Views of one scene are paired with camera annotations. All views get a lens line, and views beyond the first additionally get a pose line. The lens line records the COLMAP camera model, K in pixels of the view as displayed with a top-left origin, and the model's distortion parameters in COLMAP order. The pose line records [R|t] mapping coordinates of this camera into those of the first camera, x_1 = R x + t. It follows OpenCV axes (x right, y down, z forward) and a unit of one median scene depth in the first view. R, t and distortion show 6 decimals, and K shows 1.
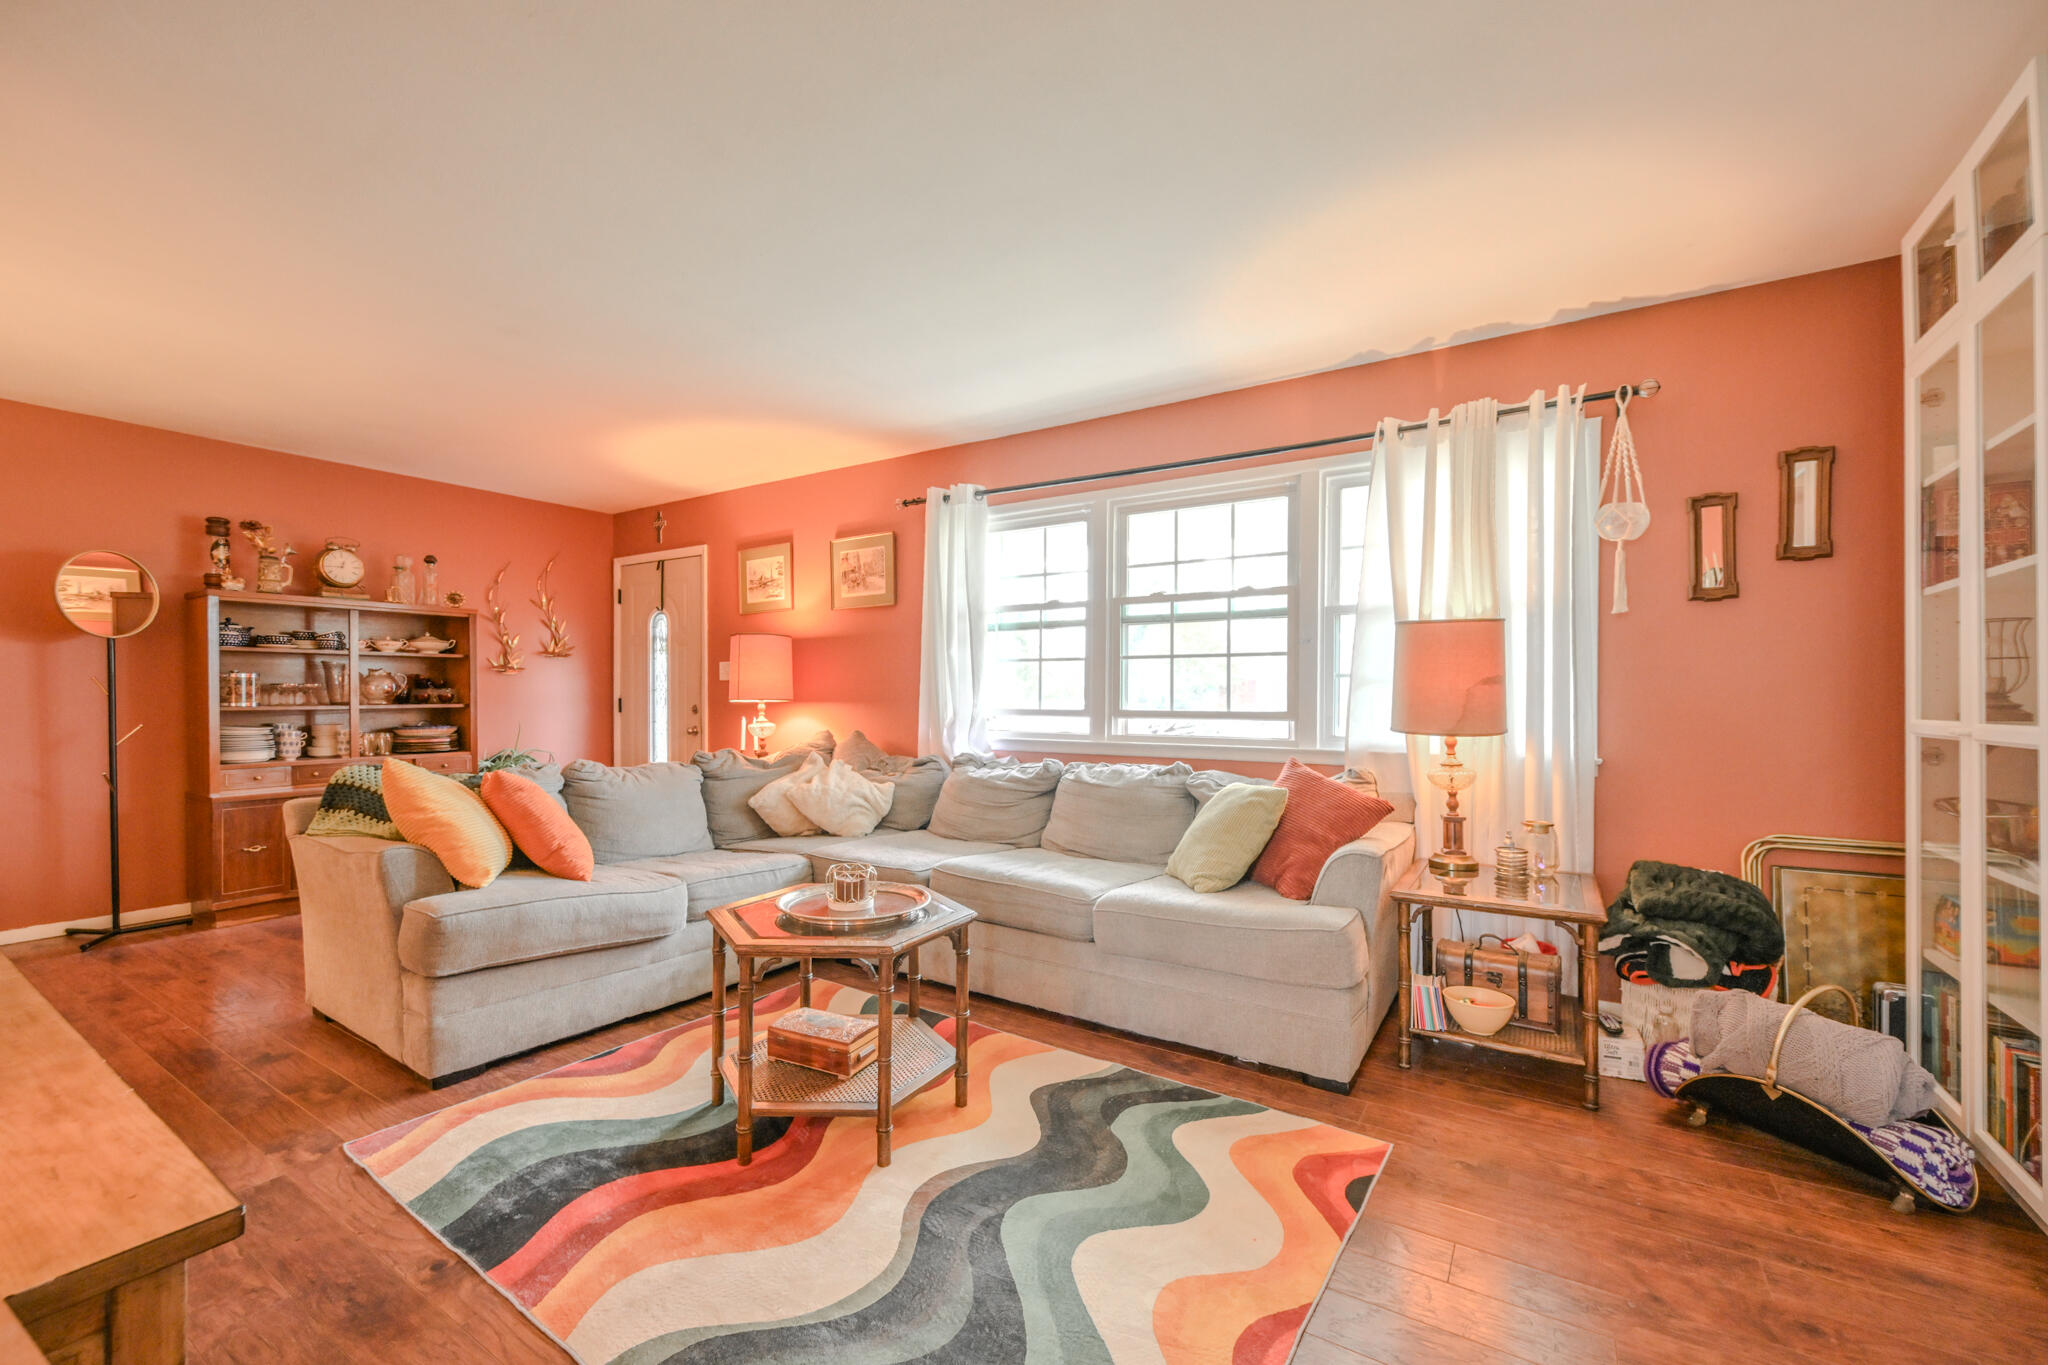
lens RADIAL K [[813.4, 0, 1004.8], [0, 813.4, 699.5], [0, 0, 1]] dist [0.001144, -0.000334]
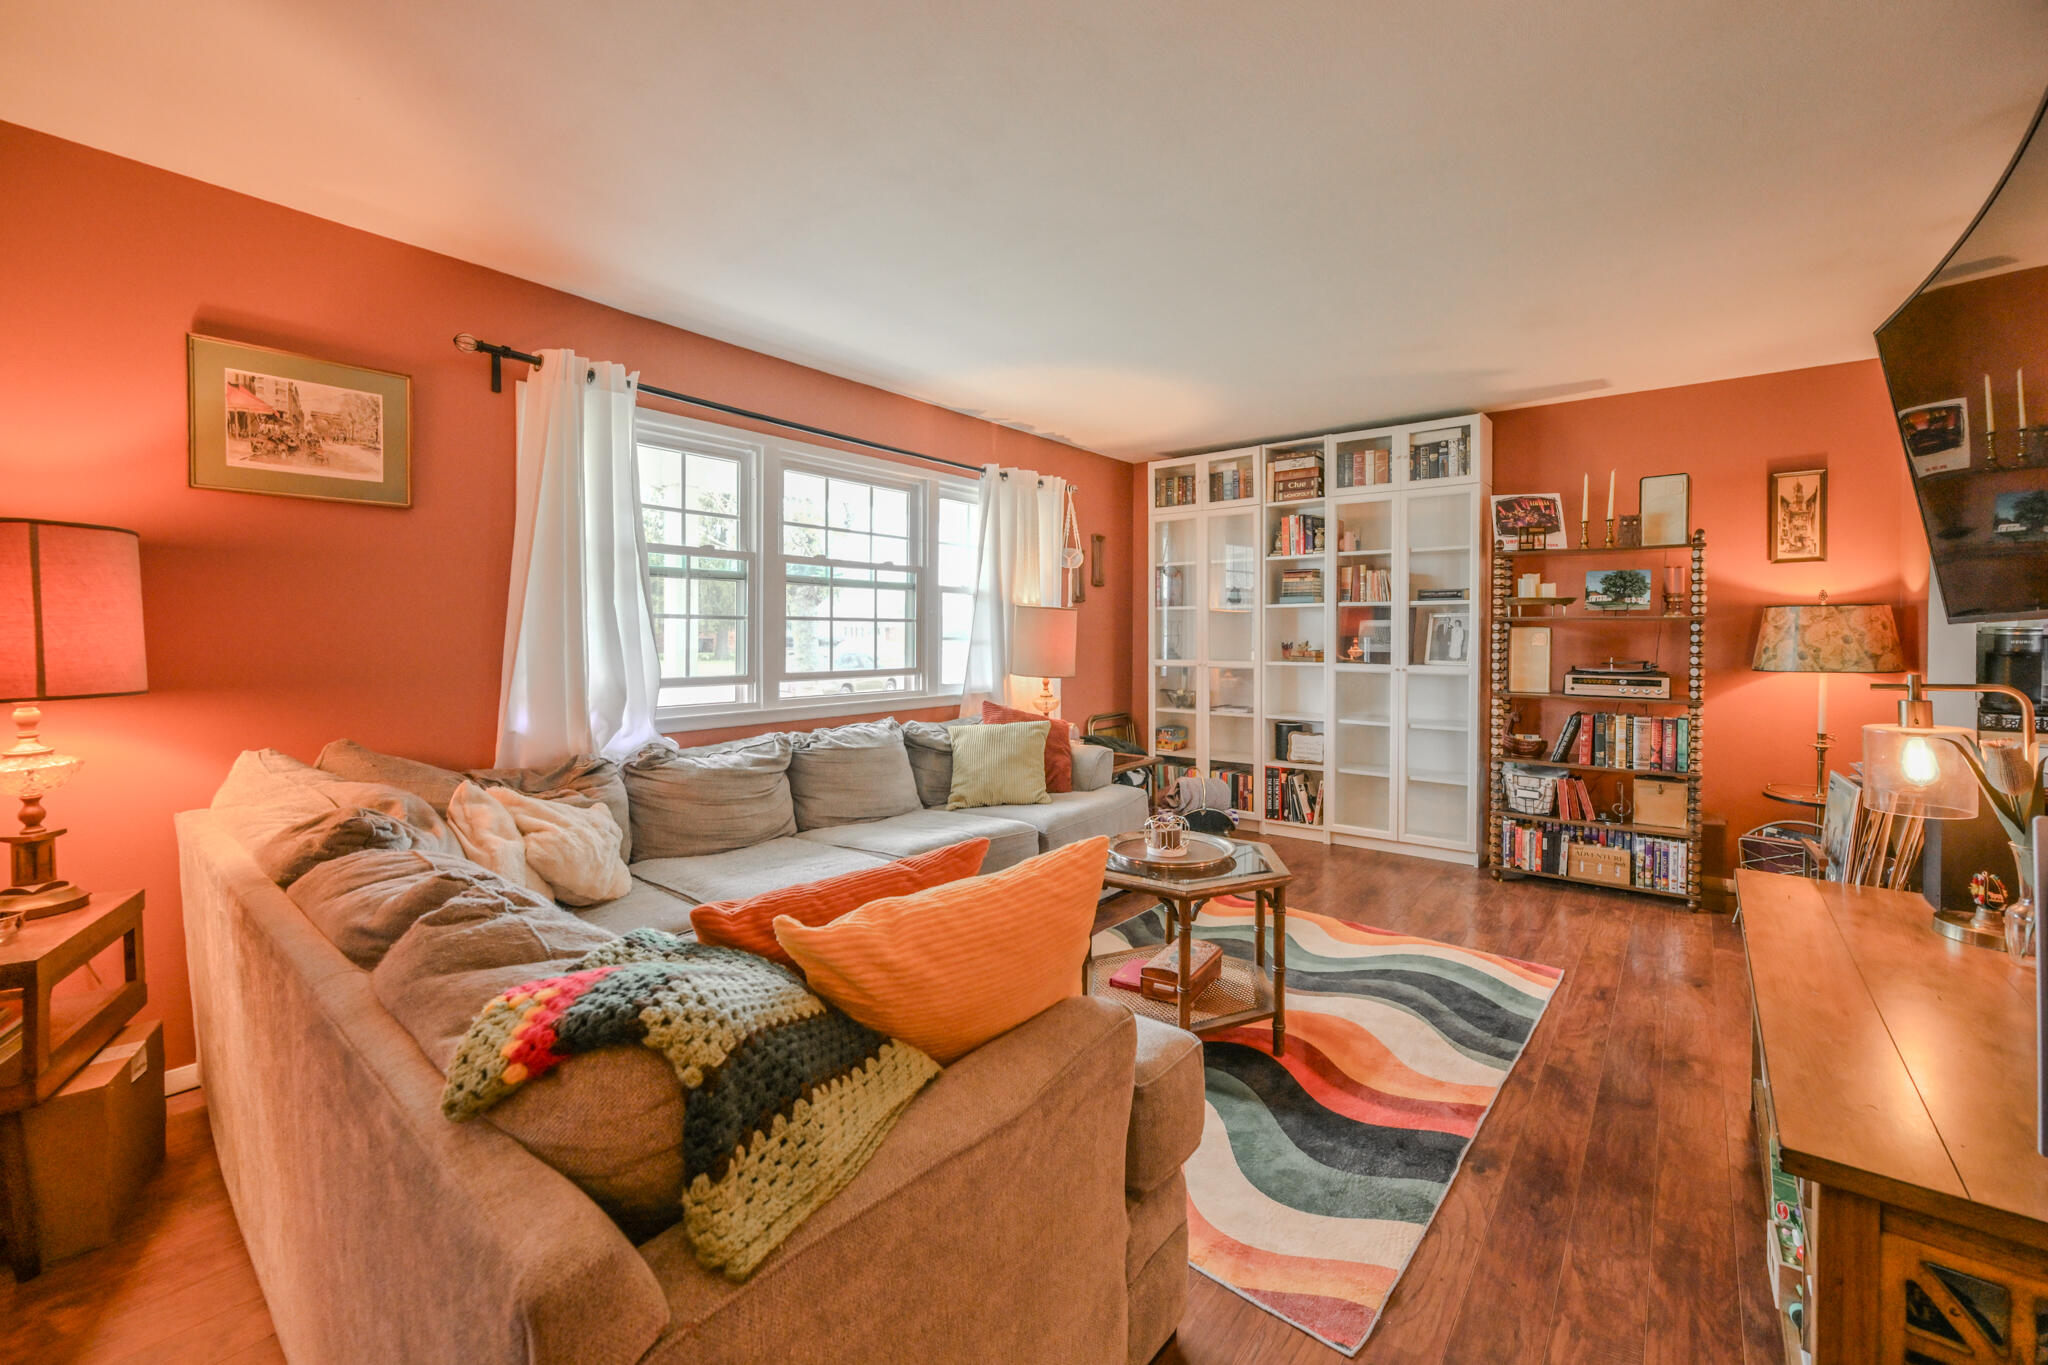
lens RADIAL K [[813.4, 0, 1059.3], [0, 813.4, 630.4], [0, 0, 1]] dist [0.001144, -0.000334]
pose [[0.092605, 0.006821, 0.995680, -0.827049], [0.011548, 0.999902, -0.007924, -0.028088], [-0.995636, 0.012232, 0.092517, 0.640984]]
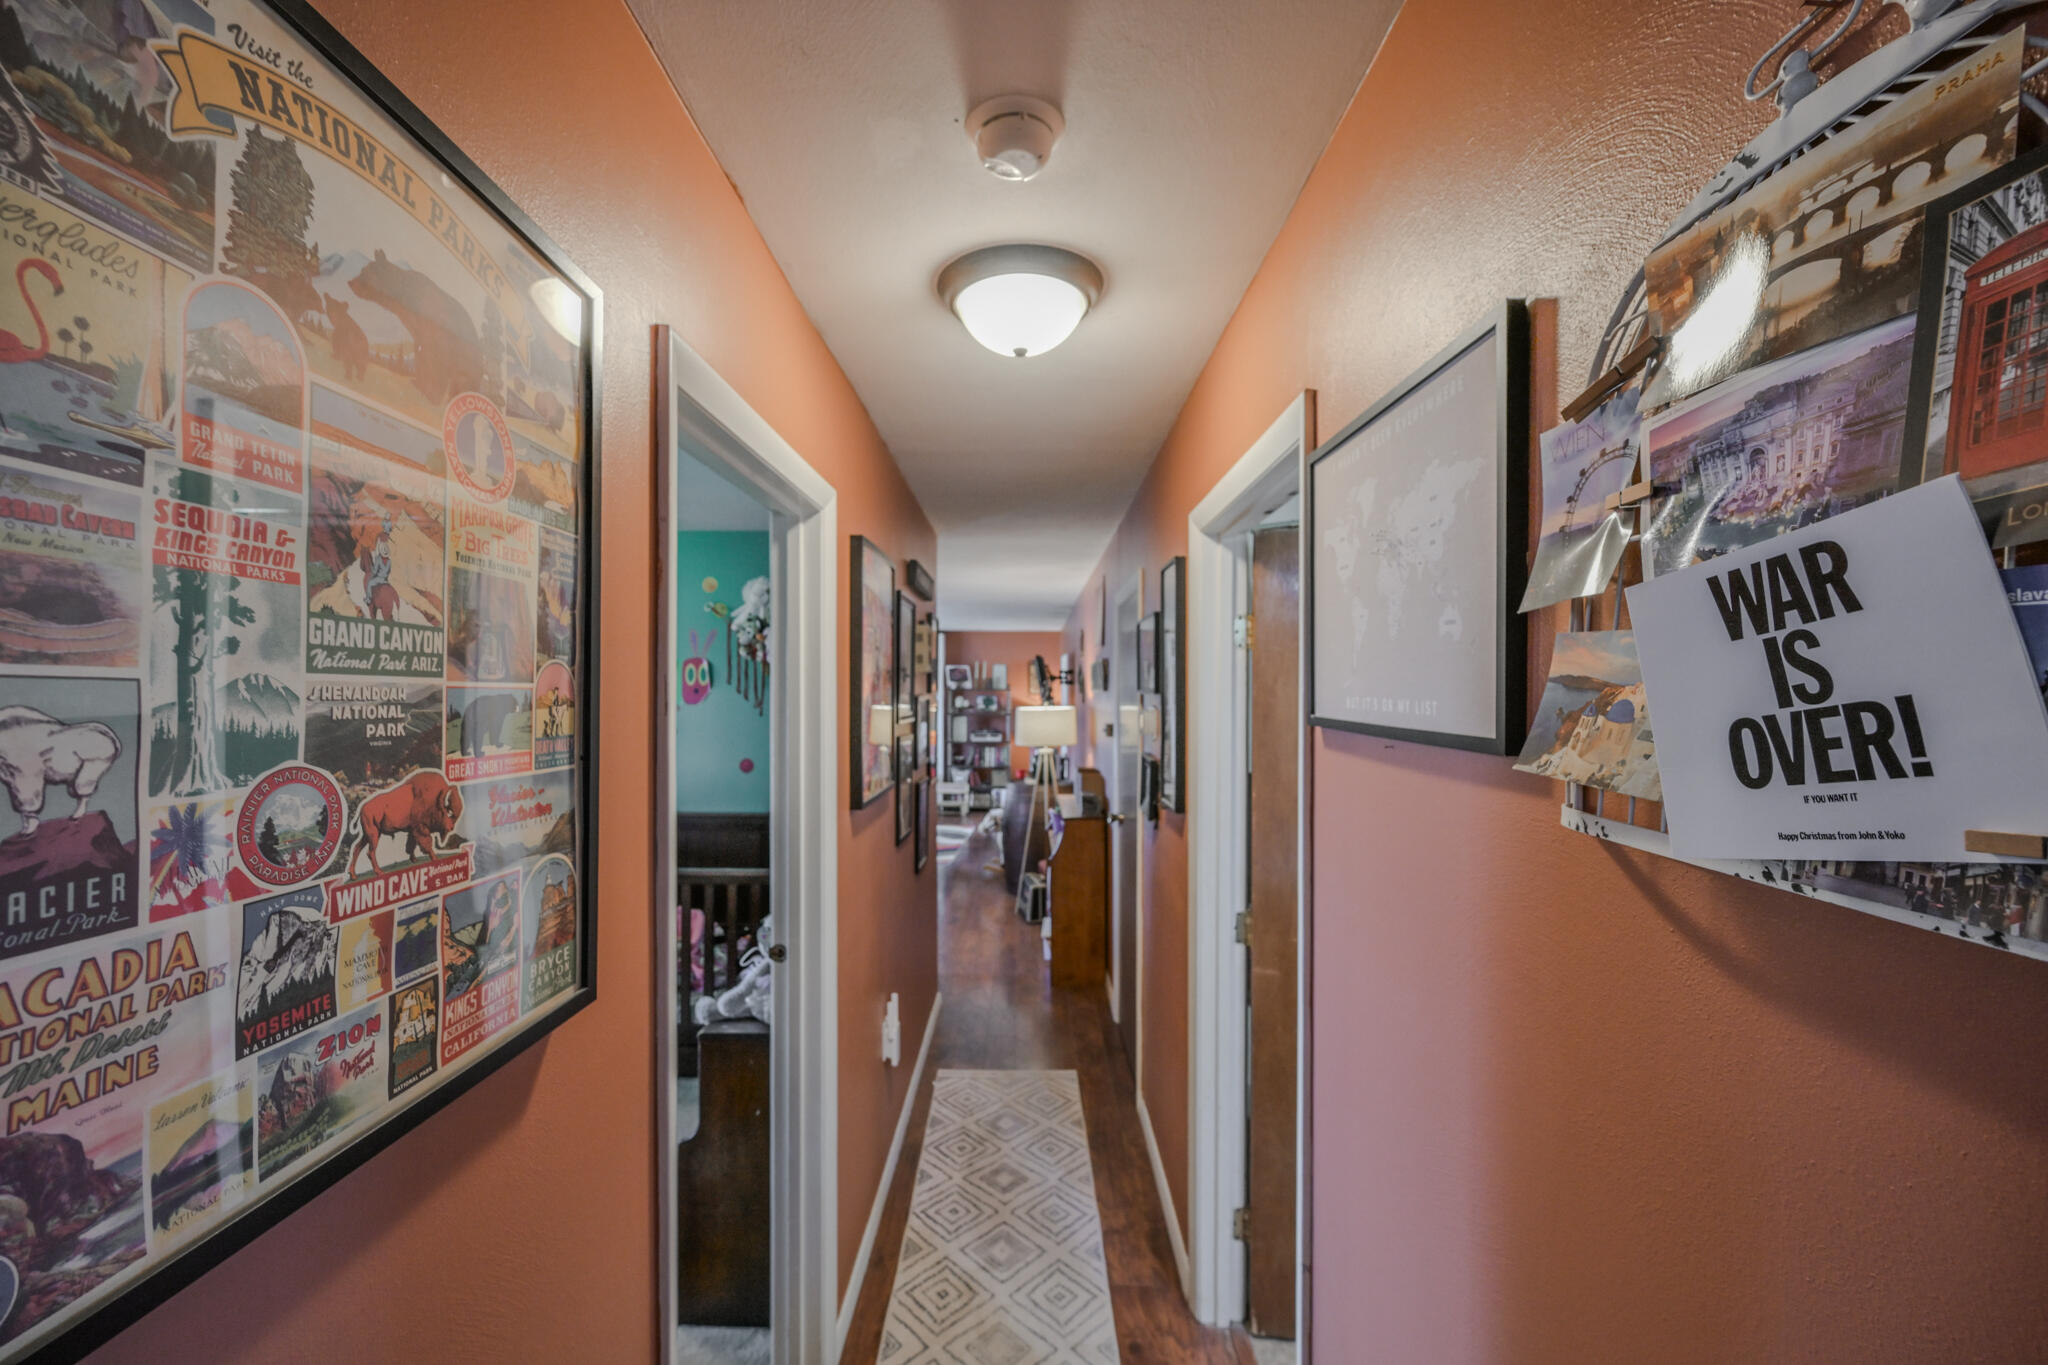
lens RADIAL K [[813.4, 0, 1023.6], [0, 813.4, 678.6], [0, 0, 1]] dist [0.001144, -0.000334]
pose [[-0.528510, 0.011587, 0.848848, -2.335131], [0.012475, 0.999905, -0.005881, -0.154540], [-0.848836, 0.007481, -0.528604, 1.489886]]
